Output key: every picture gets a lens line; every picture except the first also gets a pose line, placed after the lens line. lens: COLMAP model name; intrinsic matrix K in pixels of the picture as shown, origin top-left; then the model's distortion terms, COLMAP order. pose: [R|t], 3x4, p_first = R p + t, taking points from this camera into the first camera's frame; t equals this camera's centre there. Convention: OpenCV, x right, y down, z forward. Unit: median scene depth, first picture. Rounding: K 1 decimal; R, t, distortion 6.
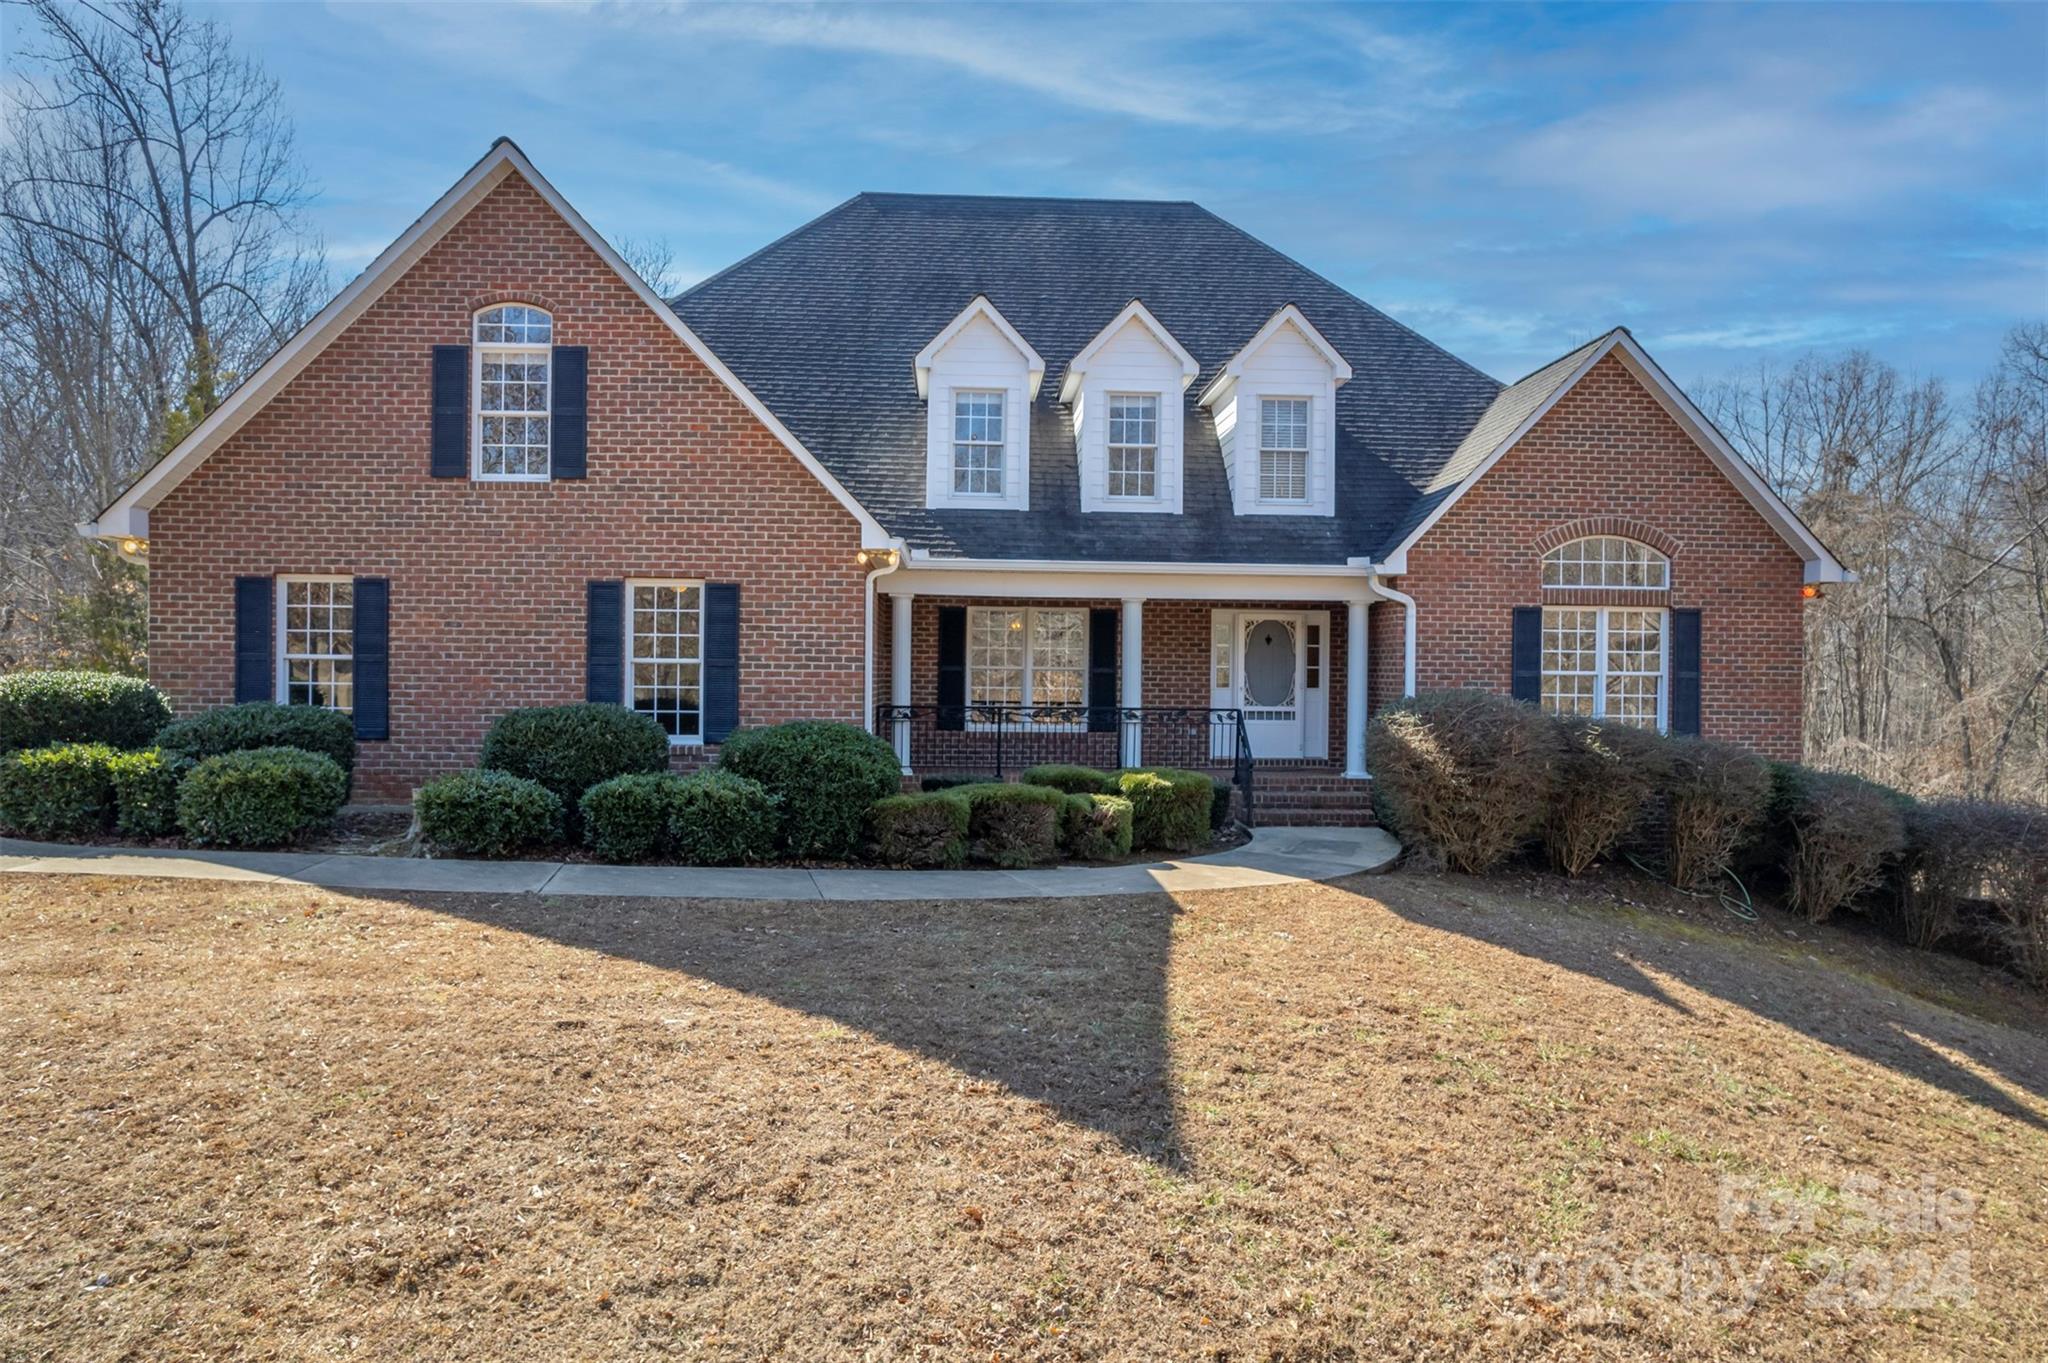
lens RADIAL K [[1291.1, 0, 1024.9], [0, 1291.1, 698.4], [0, 0, 1]] dist [-0.044006, 0.035697]
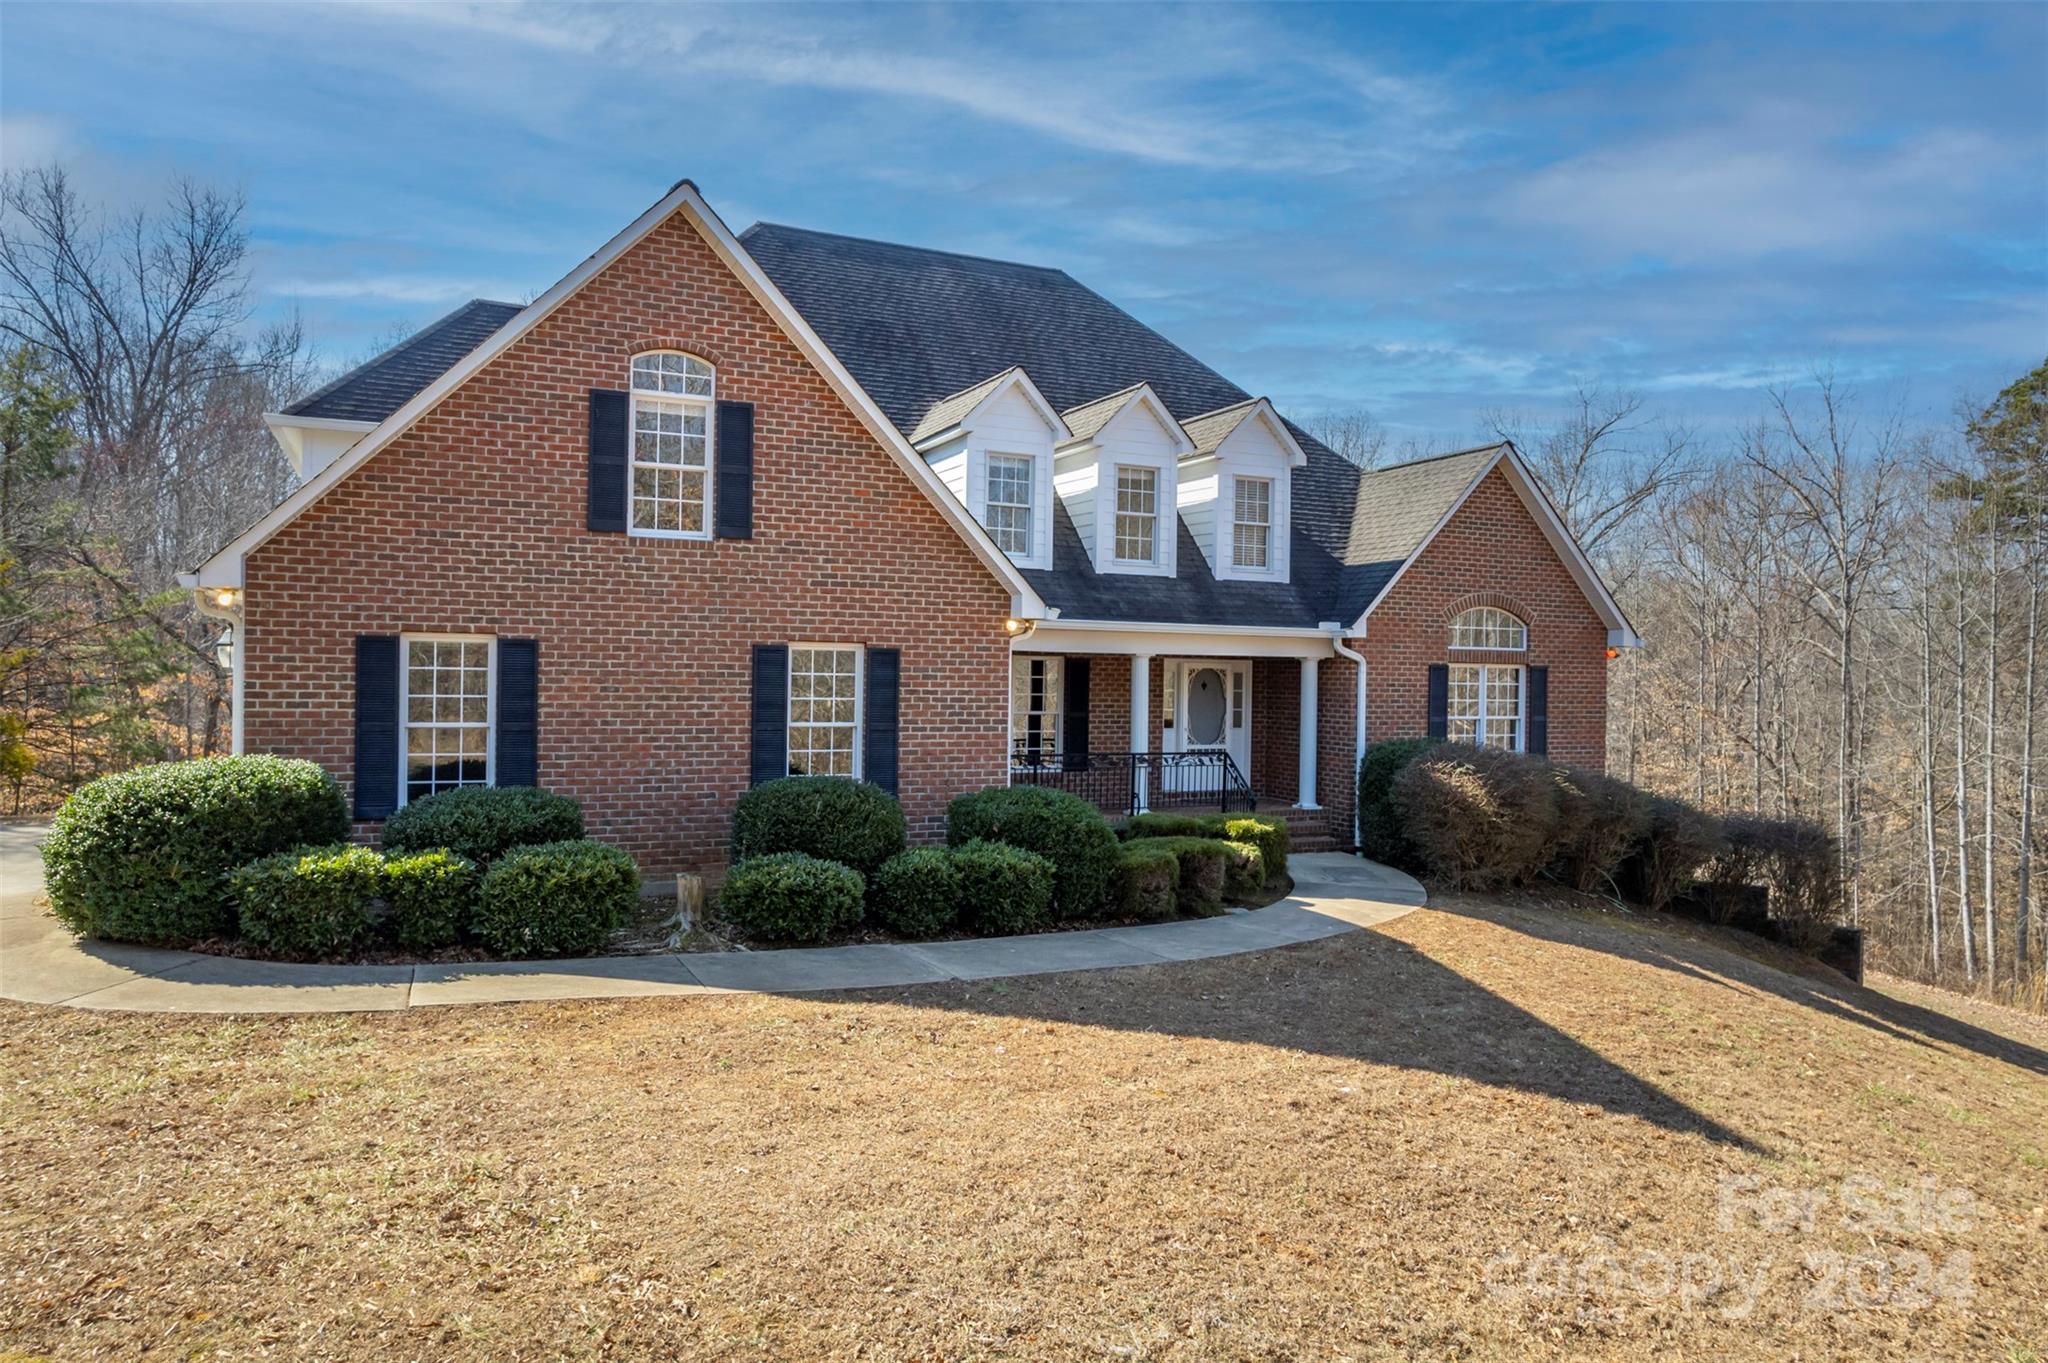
lens RADIAL K [[1291.1, 0, 1011.0], [0, 1291.1, 687.0], [0, 0, 1]] dist [-0.044006, 0.035697]
pose [[0.928162, -0.000455, 0.372177, -0.520040], [0.001180, 0.999998, -0.001721, -0.057056], [-0.372175, 0.002036, 0.928160, 0.021950]]
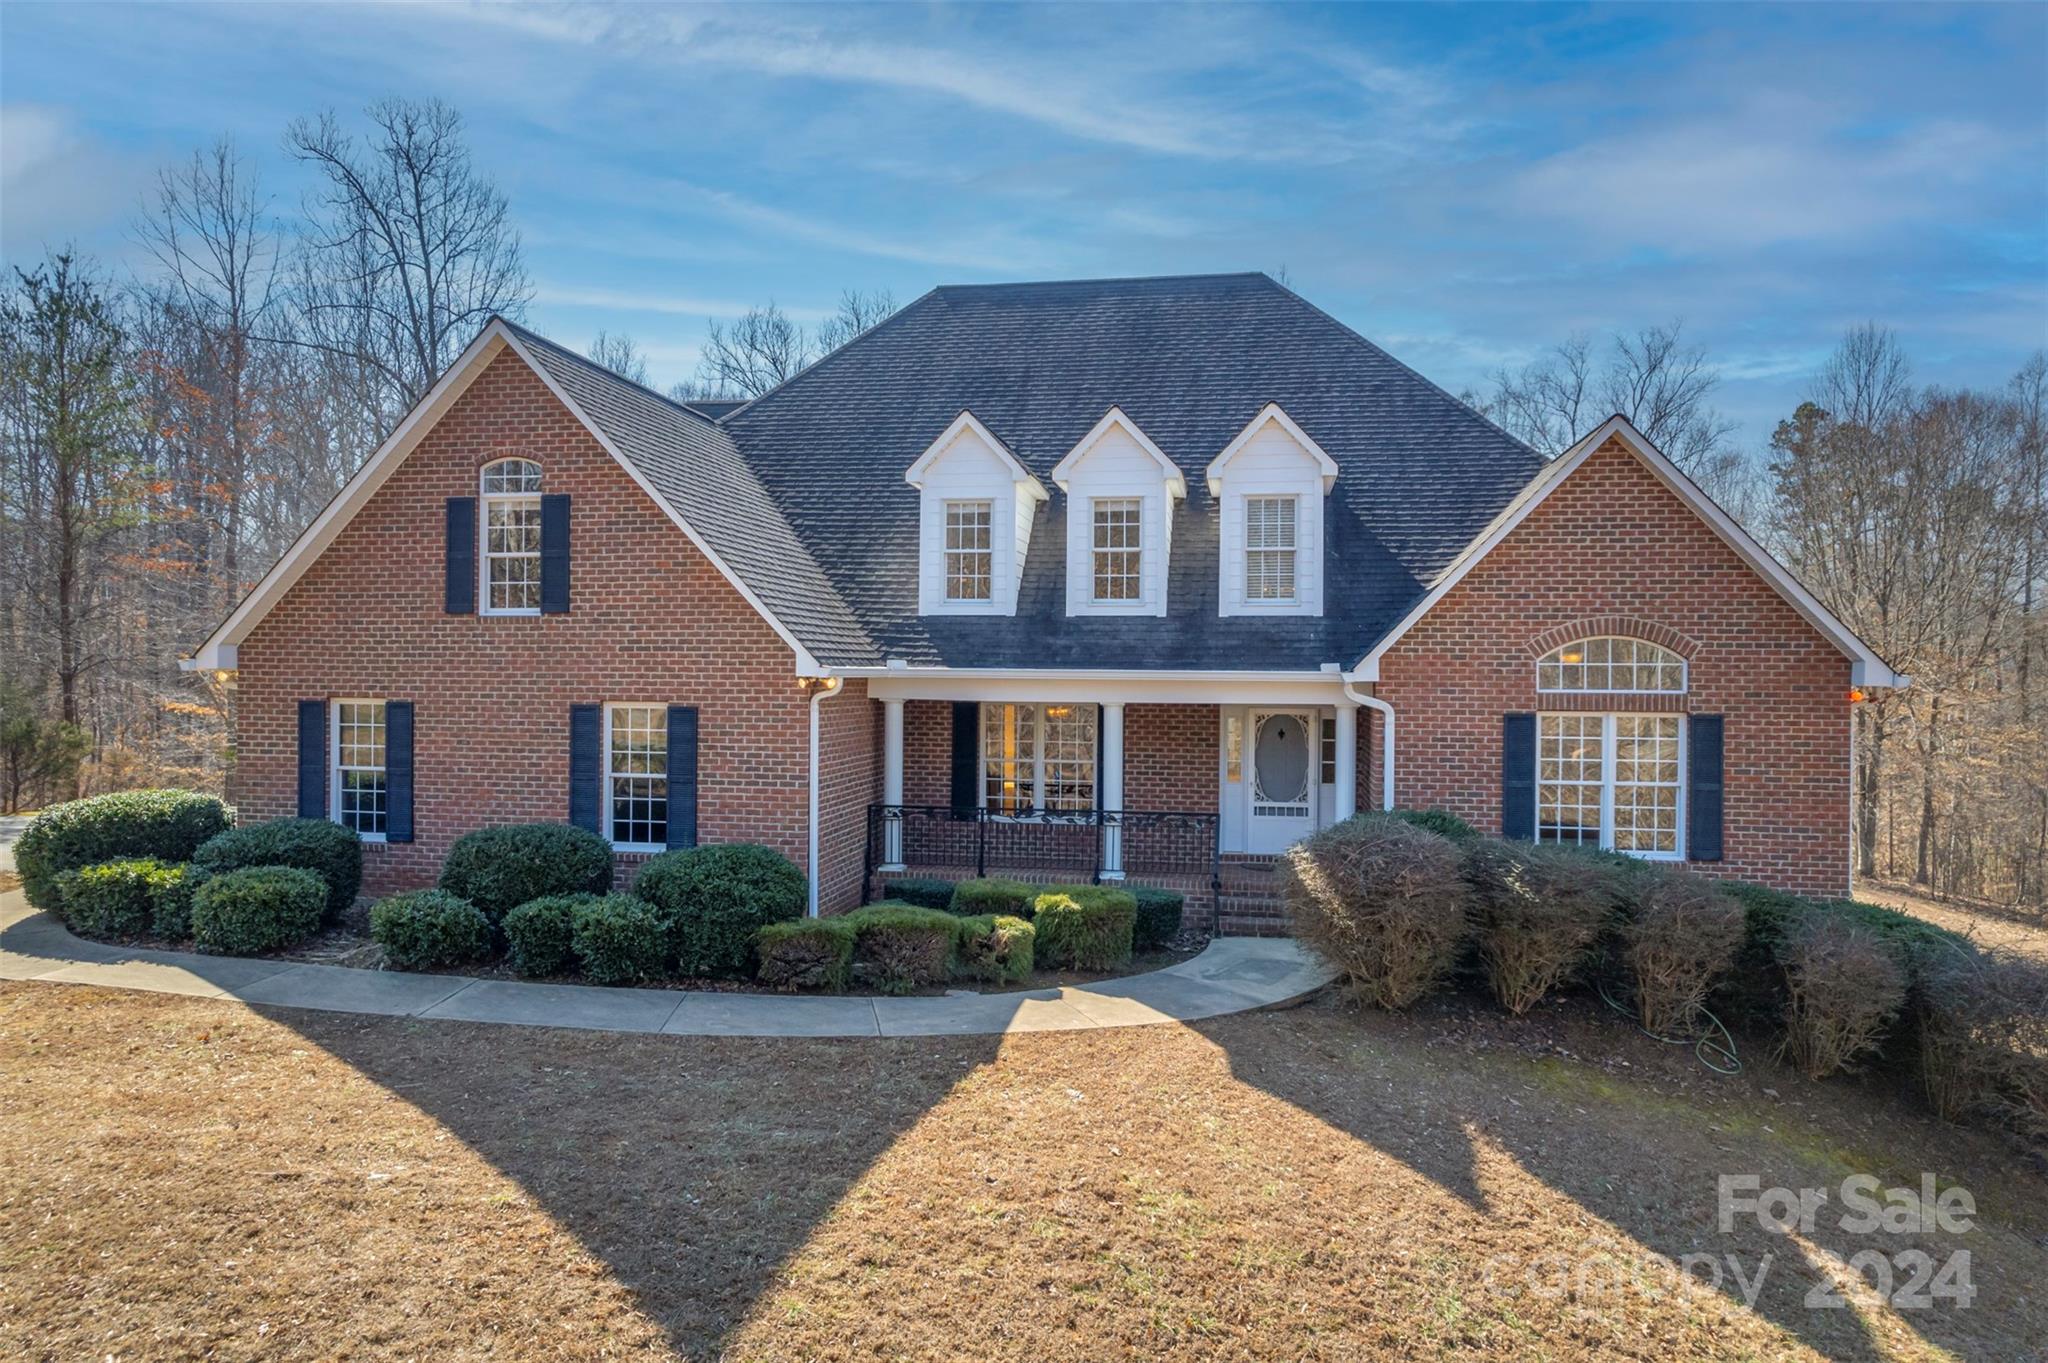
lens RADIAL K [[1291.1, 0, 1032.3], [0, 1291.1, 683.8], [0, 0, 1]] dist [-0.044006, 0.035697]
pose [[0.975688, -0.001739, -0.219155, 0.293923], [-0.001200, 0.999911, -0.013278, -0.094603], [0.219159, 0.013218, 0.975600, 0.000239]]
